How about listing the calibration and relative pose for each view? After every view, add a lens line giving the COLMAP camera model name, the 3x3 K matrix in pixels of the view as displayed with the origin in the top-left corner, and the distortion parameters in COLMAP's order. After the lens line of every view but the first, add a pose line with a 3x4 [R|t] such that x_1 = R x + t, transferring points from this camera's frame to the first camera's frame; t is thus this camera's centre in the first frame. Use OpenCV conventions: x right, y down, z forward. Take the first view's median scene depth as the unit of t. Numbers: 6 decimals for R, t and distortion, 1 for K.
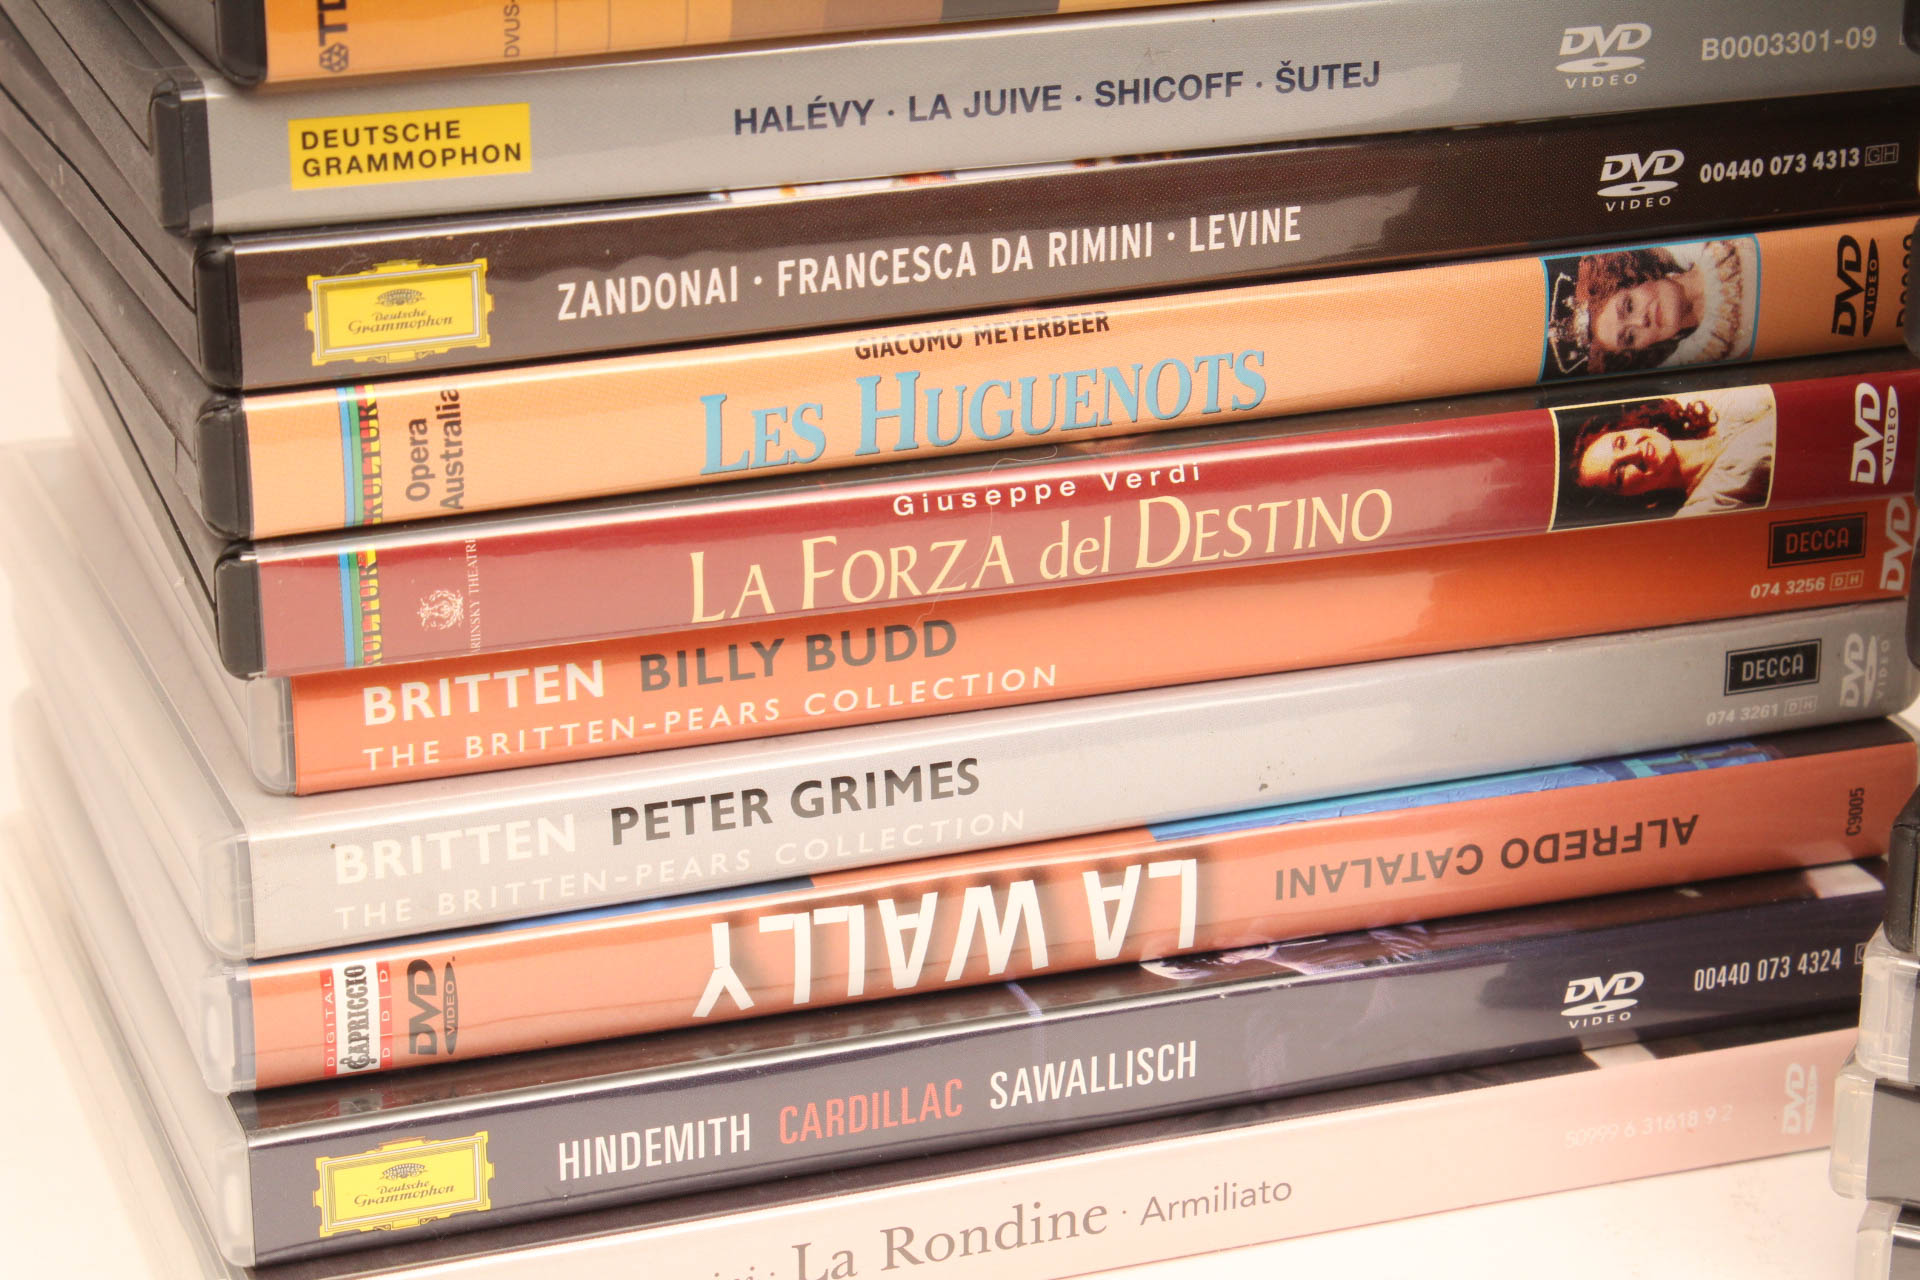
lens RADIAL K [[4454.9, 0, 960.0], [0, 4454.9, 640.0], [0, 0, 1]] dist [0.051448, 0.277498]
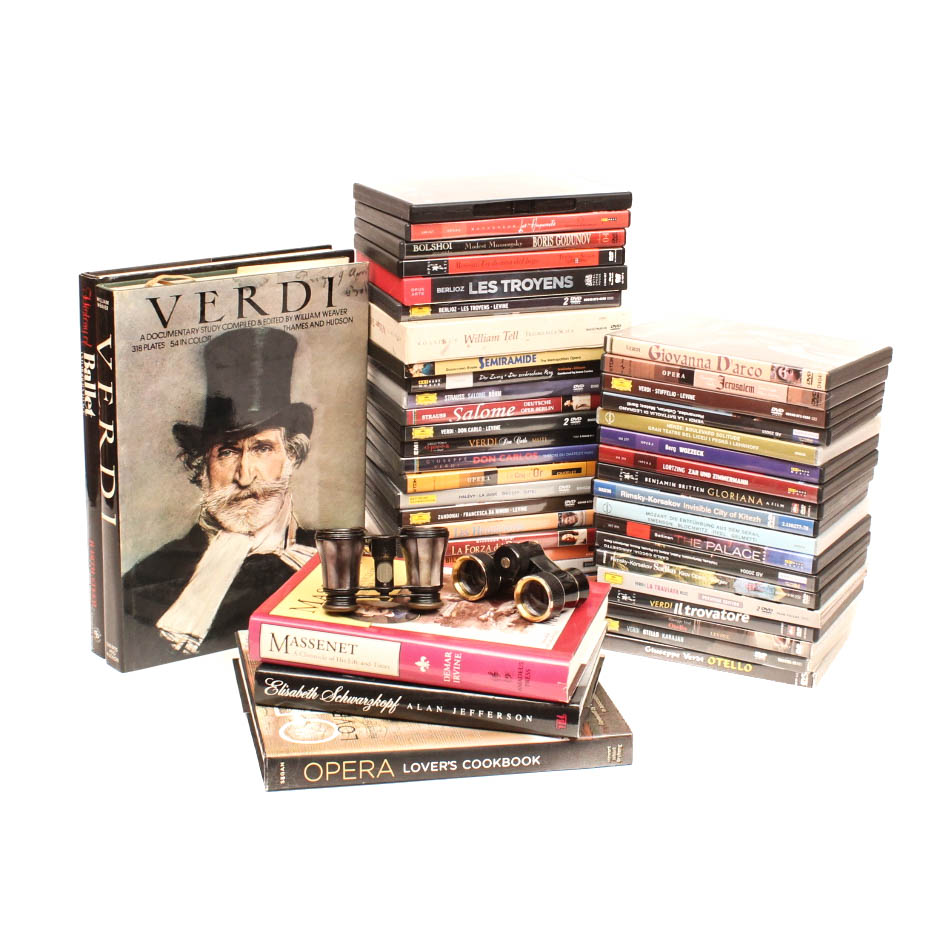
lens RADIAL K [[1856.7, 0, 471.5], [0, 1856.7, 471.5], [0, 0, 1]] dist [-0.065049, -0.244956]
pose [[0.998919, 0.027568, -0.037438, 0.101944], [-0.029256, 0.998544, -0.045310, -0.002945], [0.036135, 0.046357, 0.998271, -2.475778]]
